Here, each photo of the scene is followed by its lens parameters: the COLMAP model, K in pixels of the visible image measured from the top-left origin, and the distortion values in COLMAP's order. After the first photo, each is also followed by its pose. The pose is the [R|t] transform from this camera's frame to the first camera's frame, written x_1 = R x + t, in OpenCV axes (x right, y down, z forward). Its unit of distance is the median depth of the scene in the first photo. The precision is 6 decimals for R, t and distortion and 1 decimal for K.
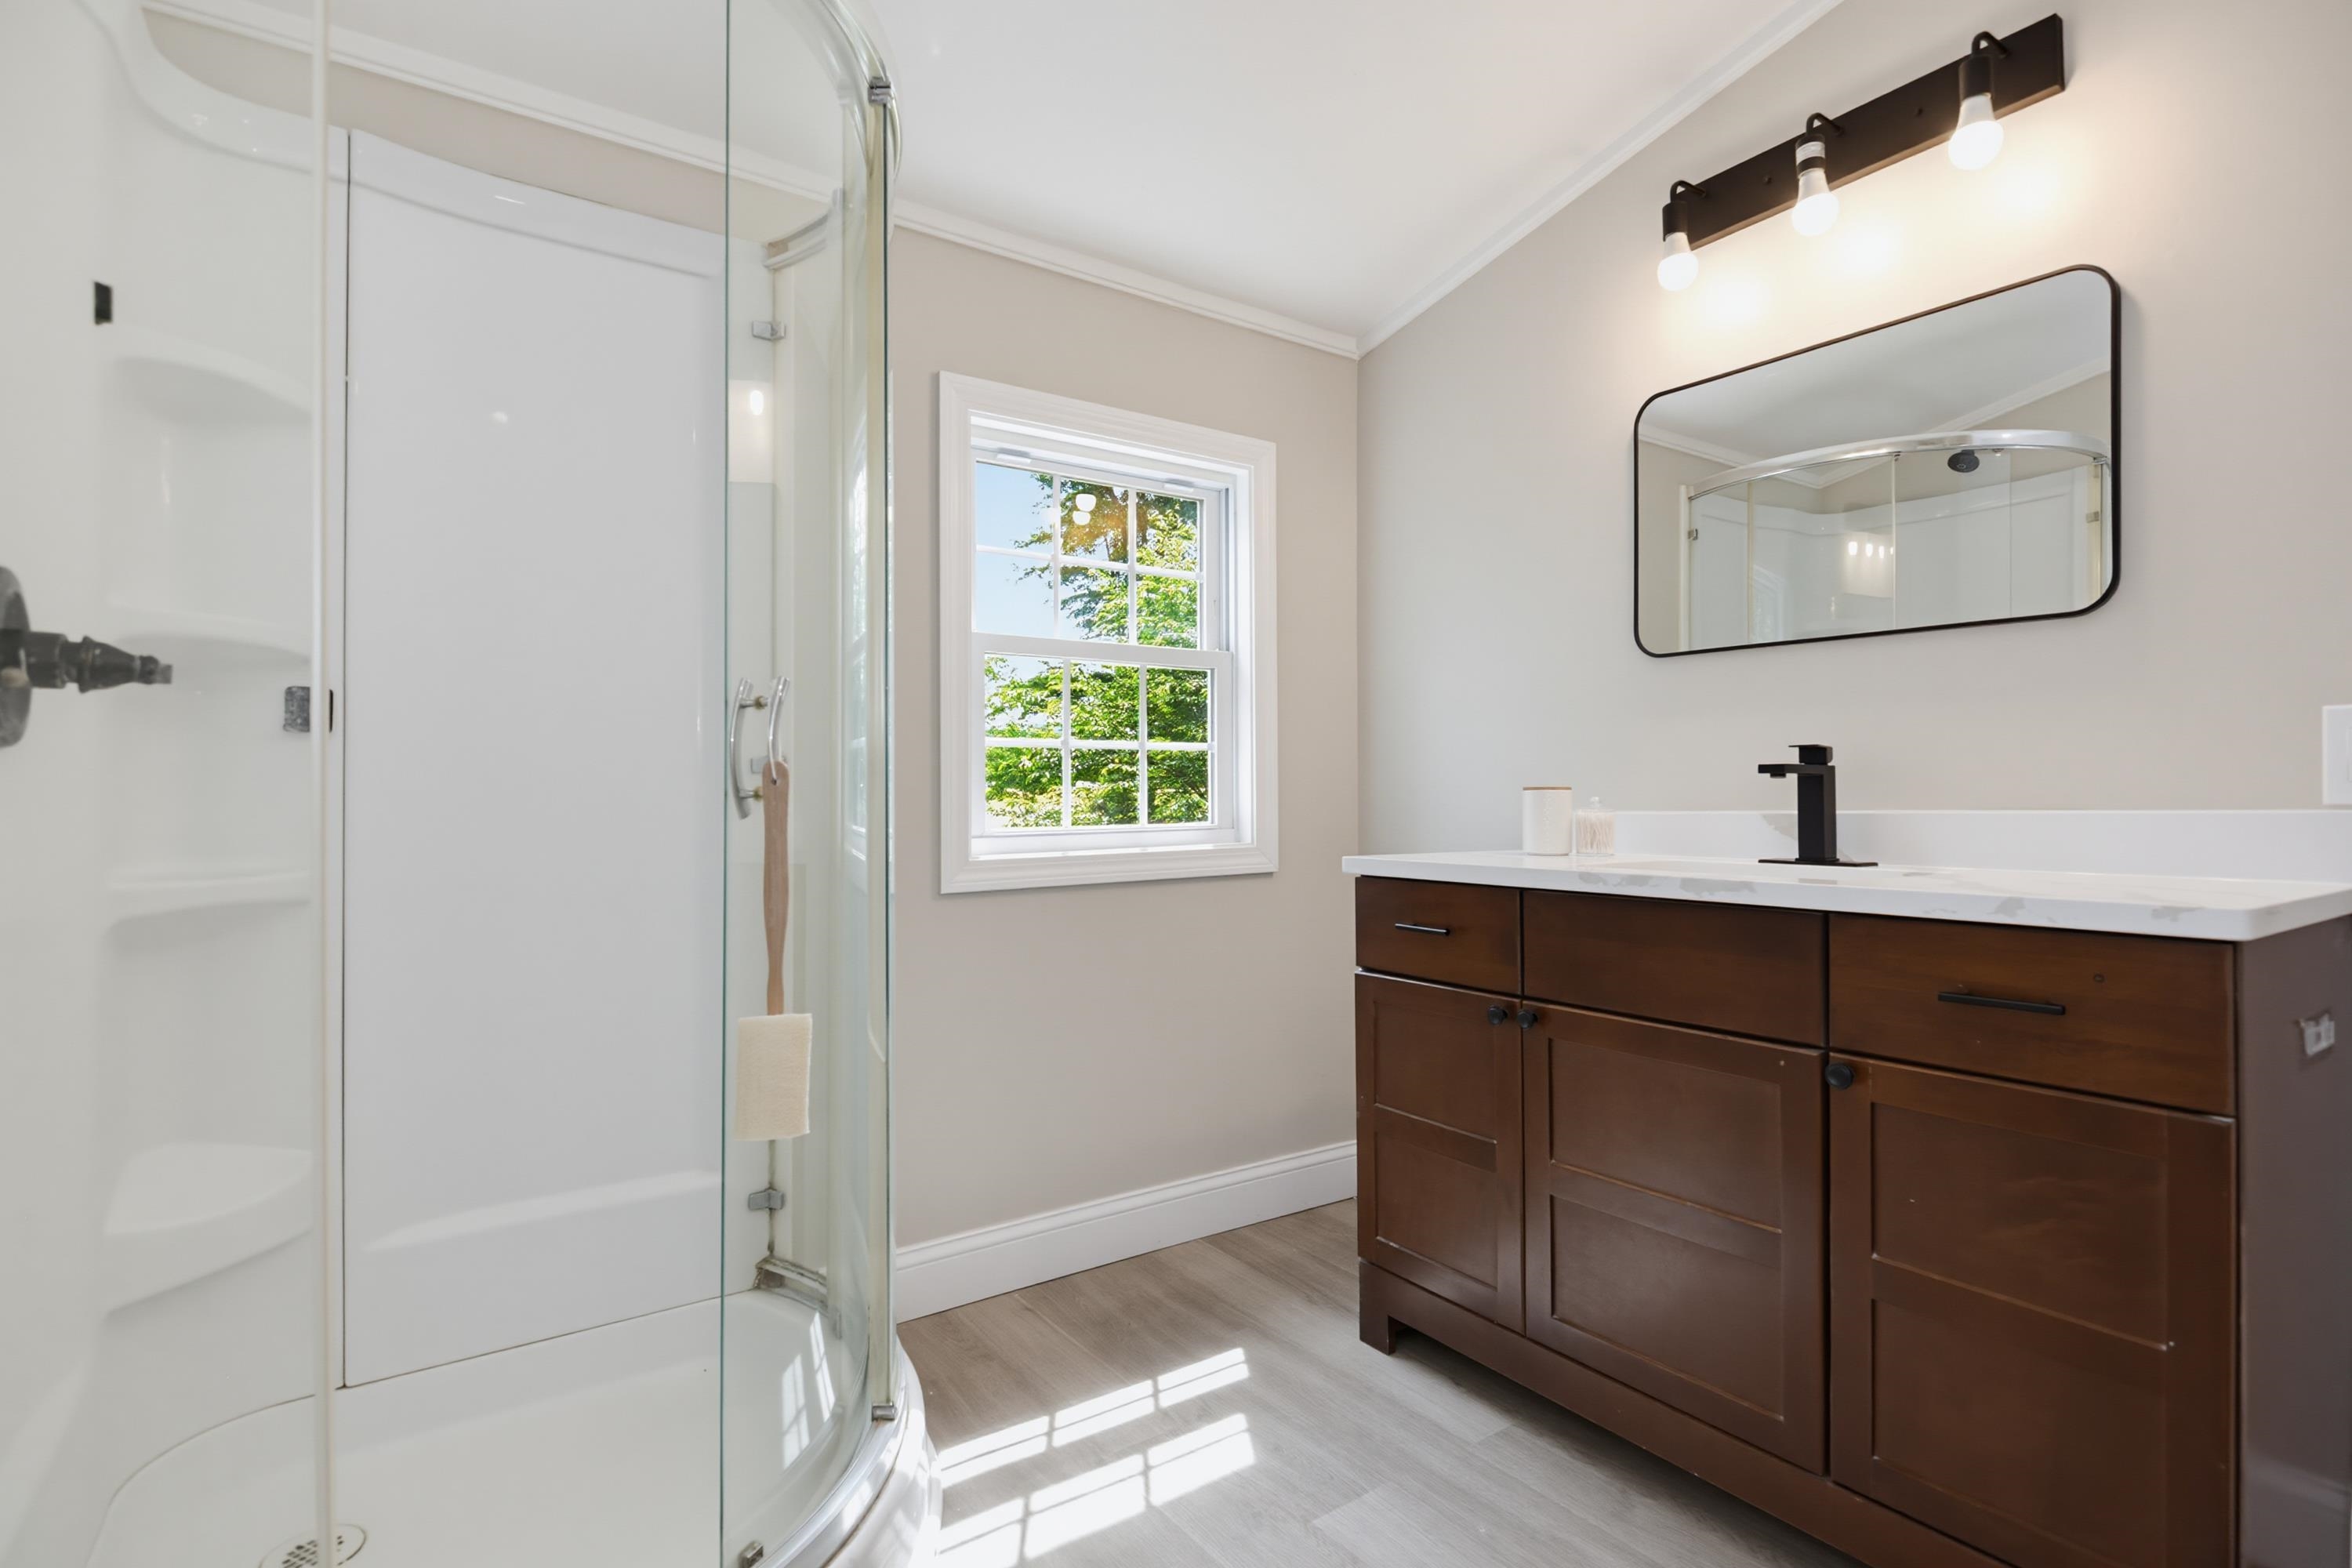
lens RADIAL K [[1136.1, 0, 1194.0], [0, 1136.1, 787.6], [0, 0, 1]] dist [0.002901, 0.000236]
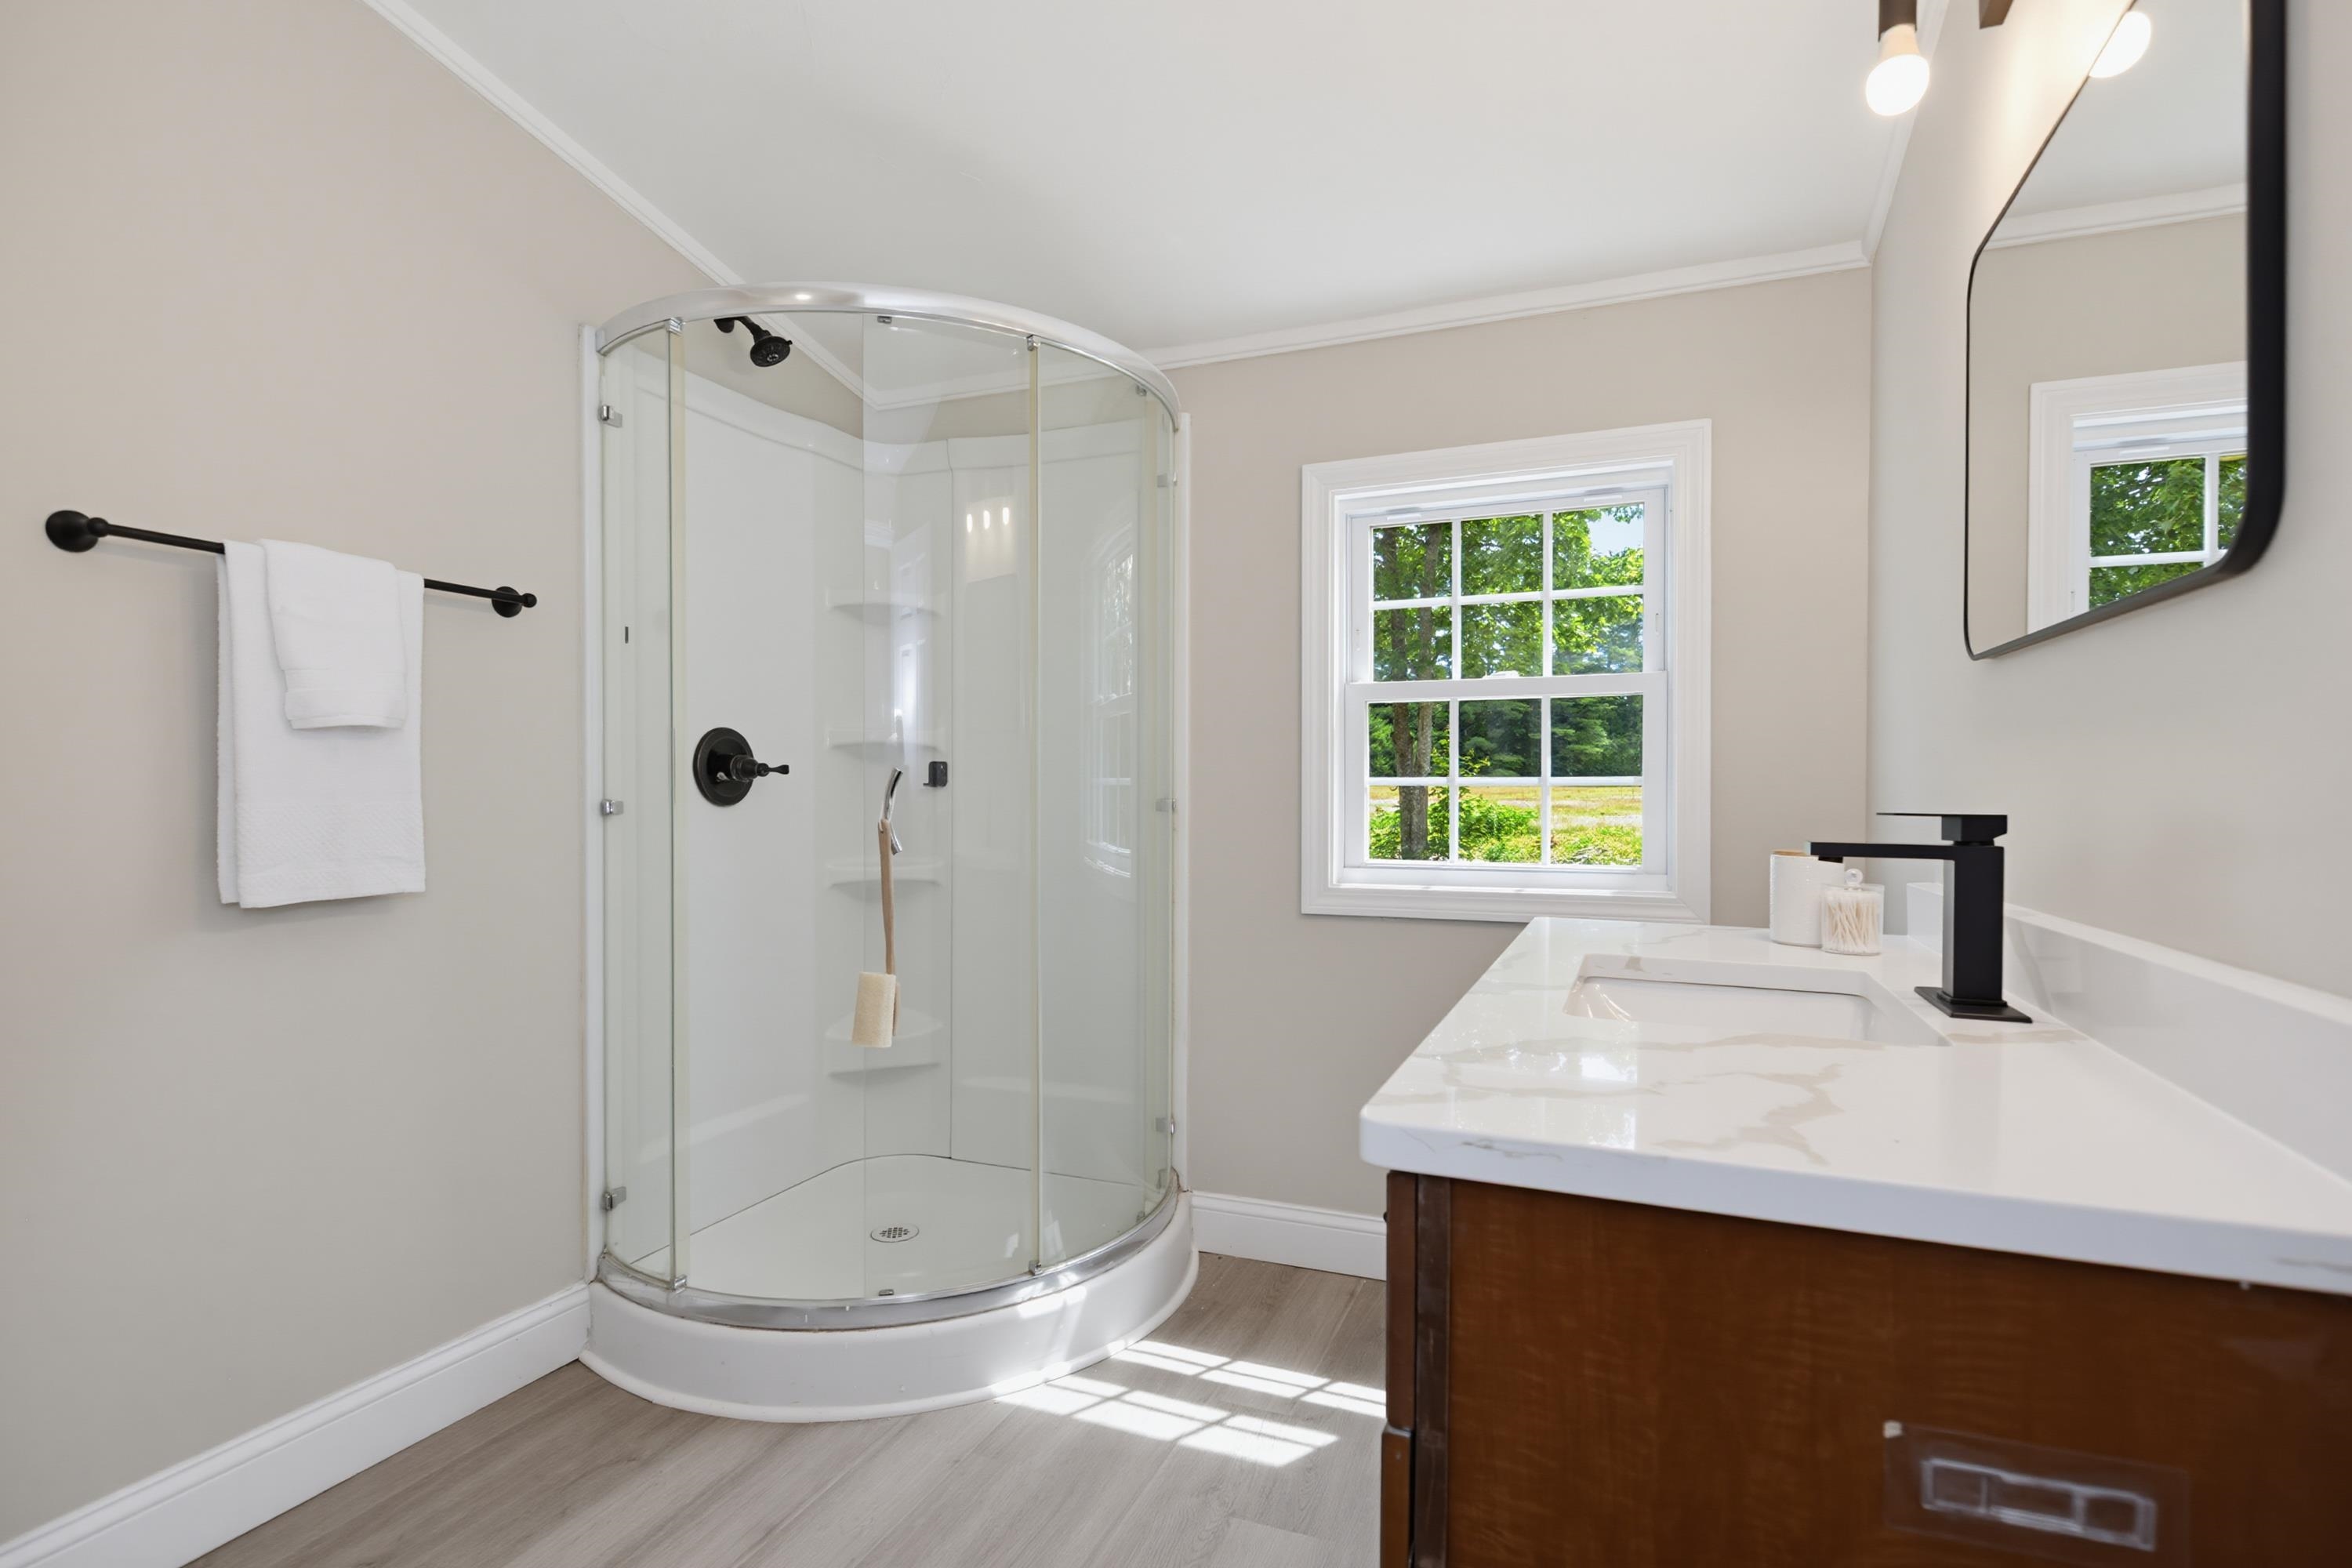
lens RADIAL K [[1136.1, 0, 1194.0], [0, 1136.1, 787.6], [0, 0, 1]] dist [0.002901, 0.000236]
pose [[0.545086, 0.006711, -0.838353, 0.856094], [0.002695, 0.999949, 0.009757, -0.058857], [0.838376, -0.007577, 0.545040, 0.327711]]
